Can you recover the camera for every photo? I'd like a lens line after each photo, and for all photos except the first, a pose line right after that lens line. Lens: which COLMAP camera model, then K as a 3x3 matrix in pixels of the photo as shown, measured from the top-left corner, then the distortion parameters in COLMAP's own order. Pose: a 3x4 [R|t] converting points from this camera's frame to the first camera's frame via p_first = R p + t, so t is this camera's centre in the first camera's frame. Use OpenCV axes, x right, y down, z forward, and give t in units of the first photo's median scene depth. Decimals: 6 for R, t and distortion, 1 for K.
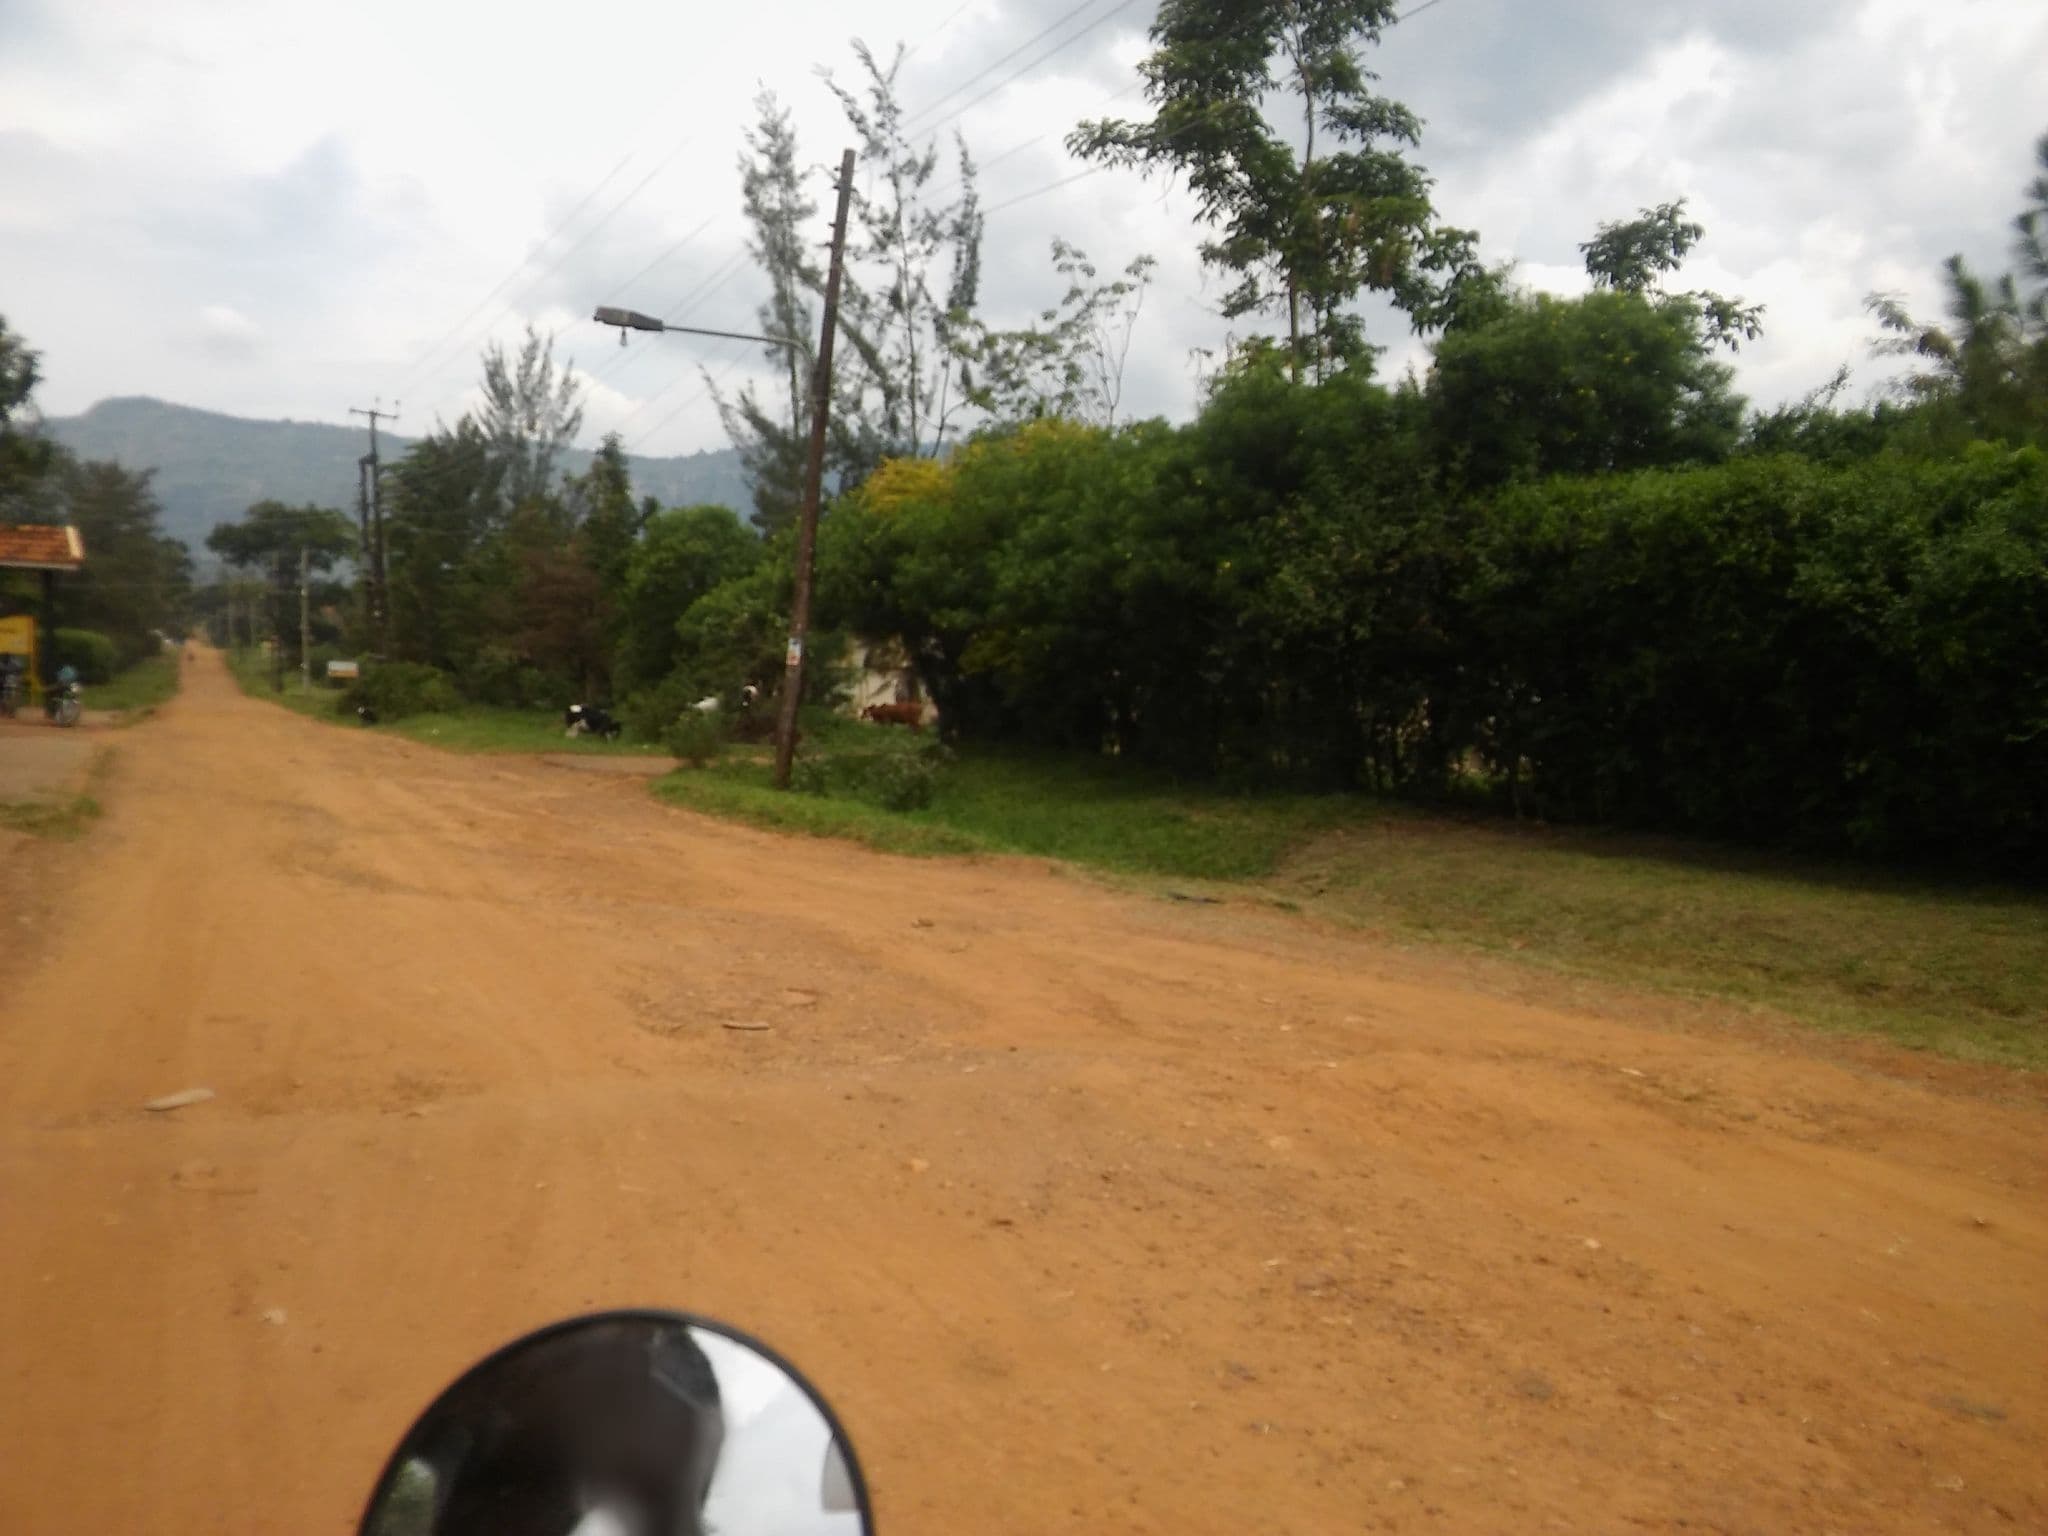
lens RADIAL K [[1507.0, 0, 1024.0], [0, 1507.0, 768.0], [0, 0, 1]] dist [0.050950, -0.006163]
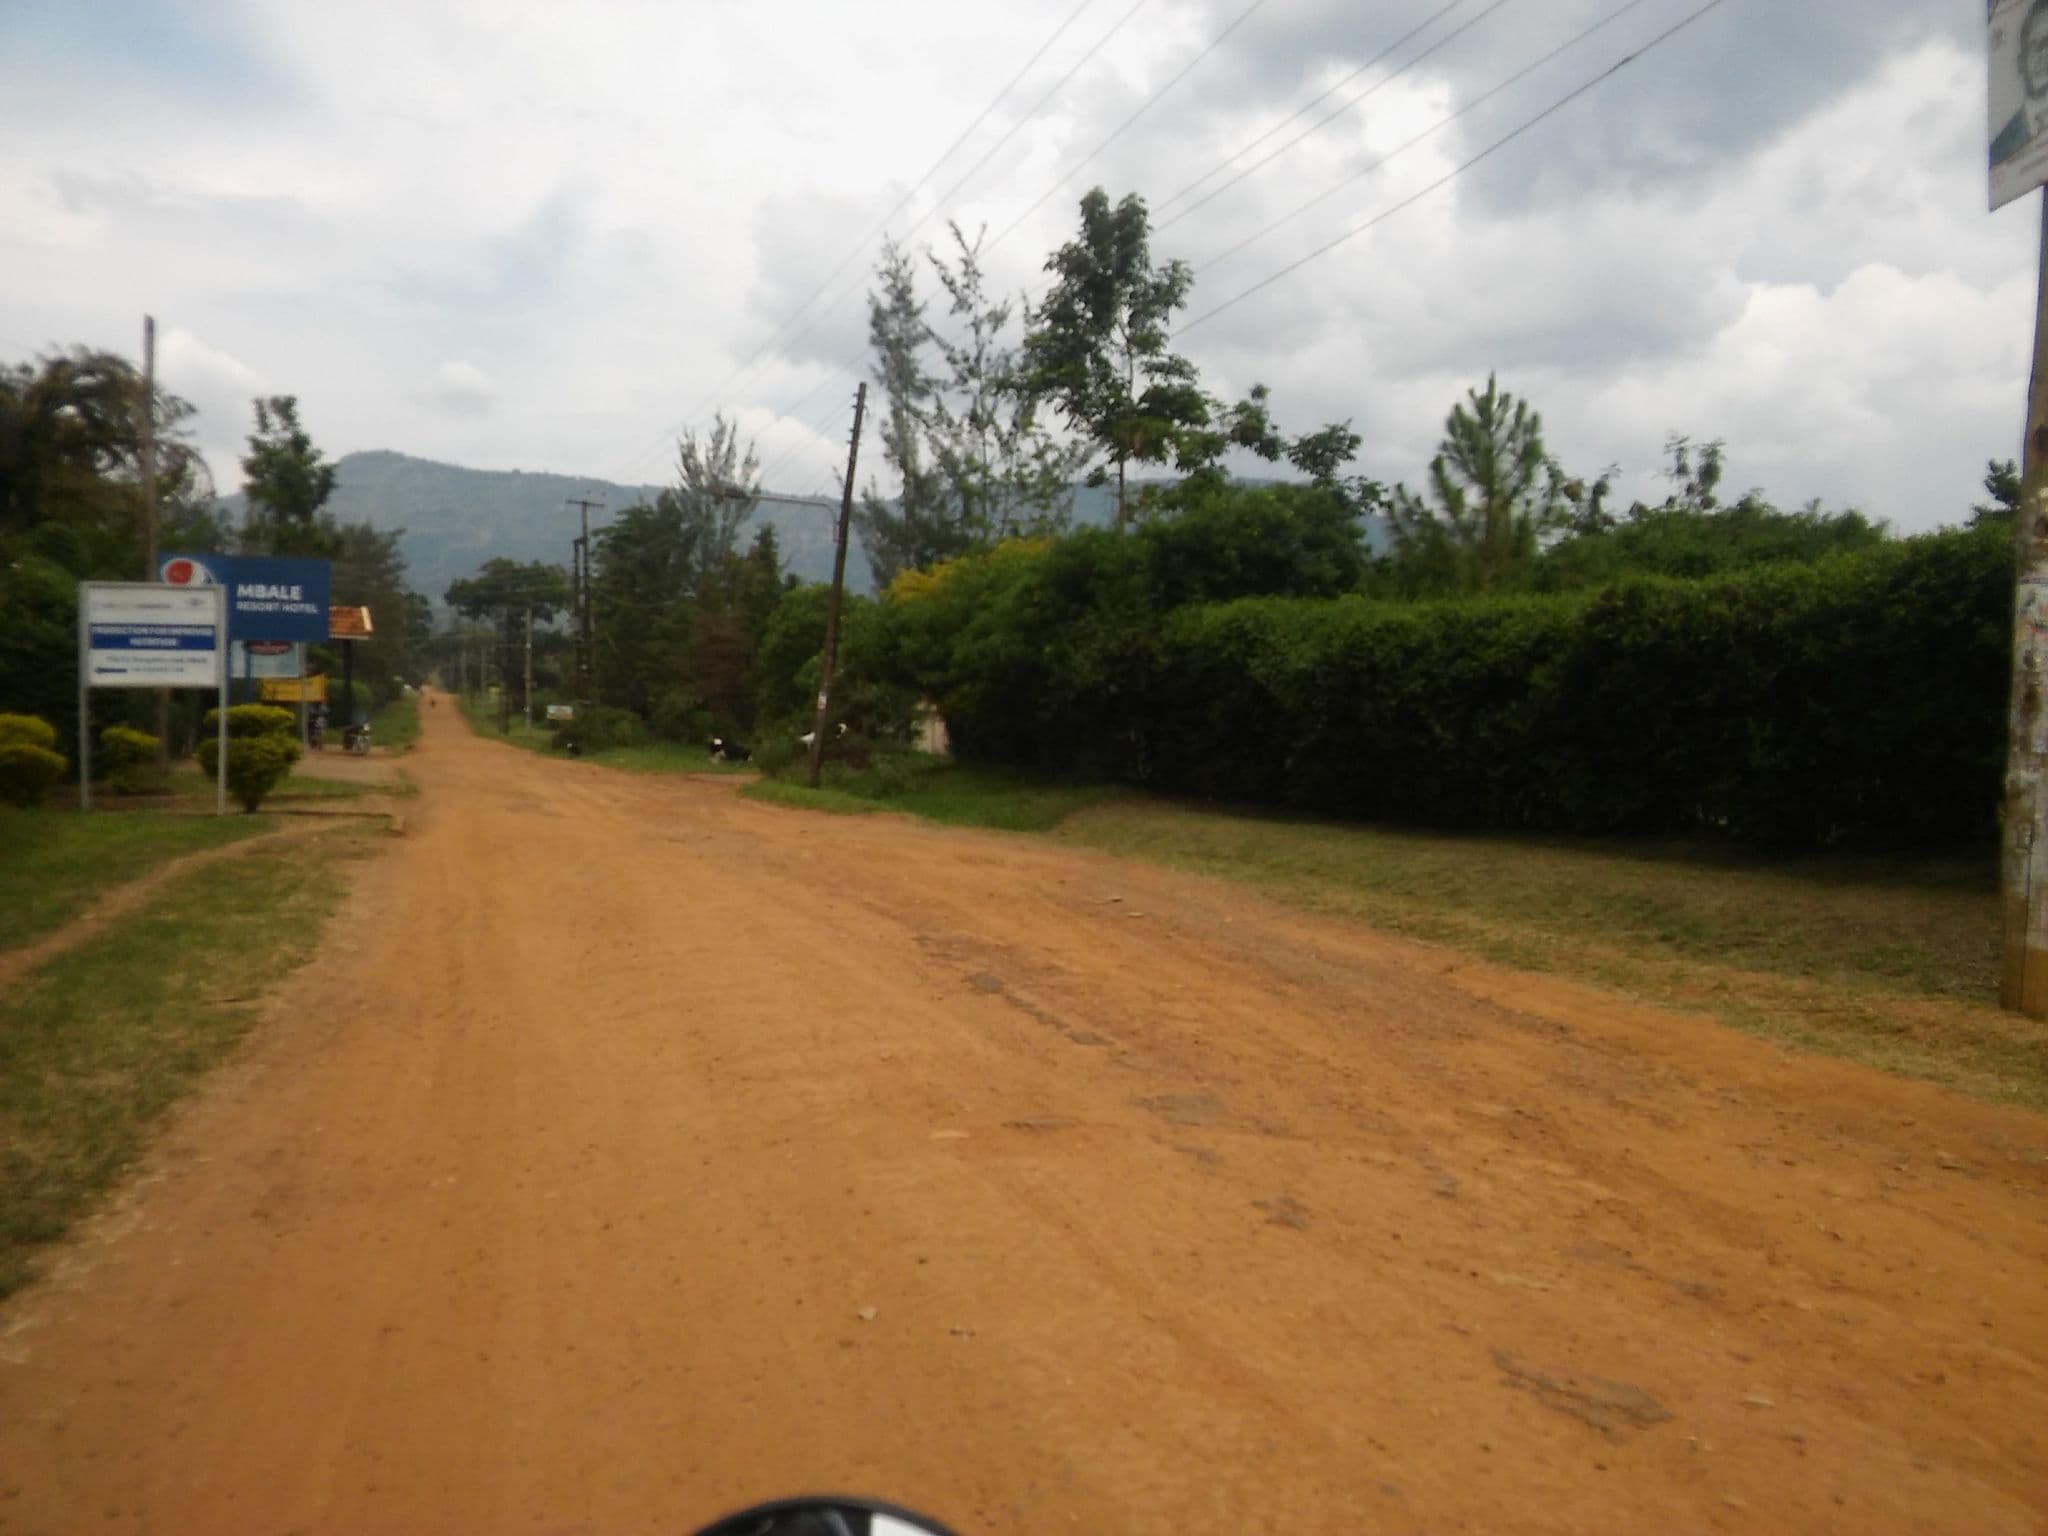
lens RADIAL K [[1507.0, 0, 1024.0], [0, 1507.0, 768.0], [0, 0, 1]] dist [0.050950, -0.006163]
pose [[0.992352, 0.003345, -0.123398, 0.083124], [-0.006785, 0.999600, -0.027466, 0.011649], [0.123257, 0.028094, 0.991977, -0.175571]]
